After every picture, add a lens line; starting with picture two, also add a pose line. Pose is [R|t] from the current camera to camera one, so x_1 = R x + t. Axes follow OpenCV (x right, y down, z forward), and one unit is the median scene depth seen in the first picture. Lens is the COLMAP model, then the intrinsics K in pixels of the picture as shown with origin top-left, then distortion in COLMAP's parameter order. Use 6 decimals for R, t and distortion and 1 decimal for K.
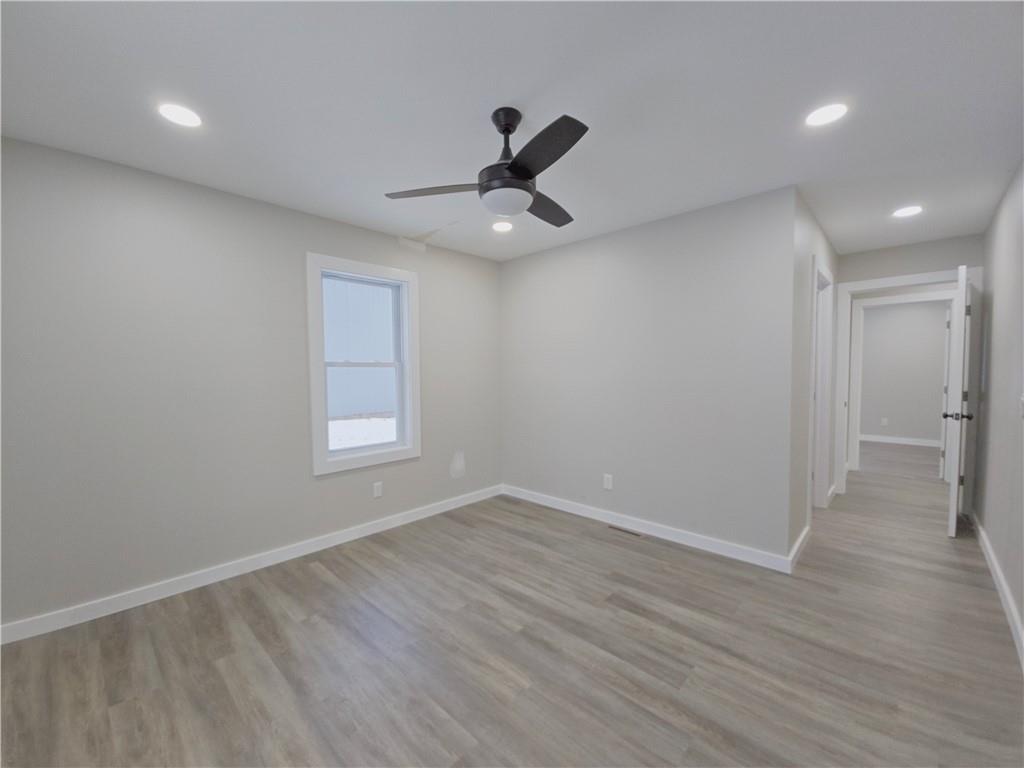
lens RADIAL K [[412.4, 0, 508.6], [0, 412.4, 387.0], [0, 0, 1]] dist [0.001350, -0.005250]
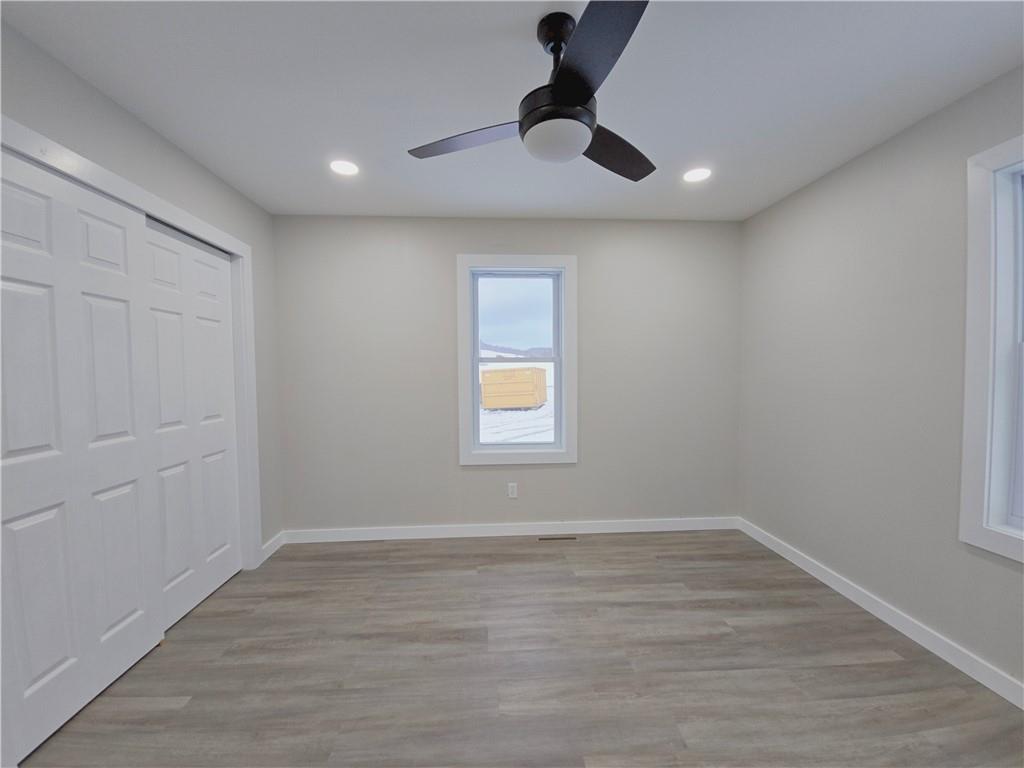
lens RADIAL K [[415.7, 0, 507.7], [0, 415.7, 388.0], [0, 0, 1]] dist [0.003972, -0.004937]
pose [[-0.689143, 0.048397, -0.723008, 0.529271], [-0.010769, 0.996973, 0.077000, -0.053532], [0.724546, 0.060850, -0.686535, 1.254726]]
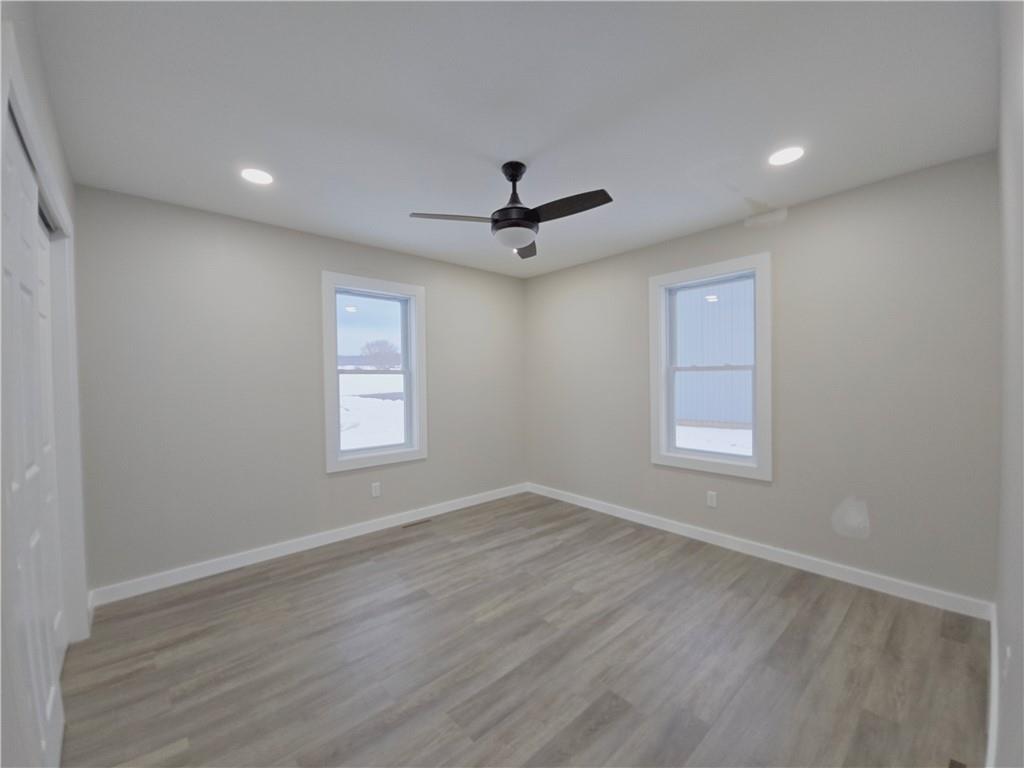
lens RADIAL K [[415.7, 0, 507.7], [0, 415.7, 388.0], [0, 0, 1]] dist [0.003972, -0.004937]
pose [[-0.087334, 0.033778, -0.995606, 1.032199], [-0.023718, 0.999071, 0.035976, -0.048549], [0.995897, 0.026755, -0.086452, 0.925271]]
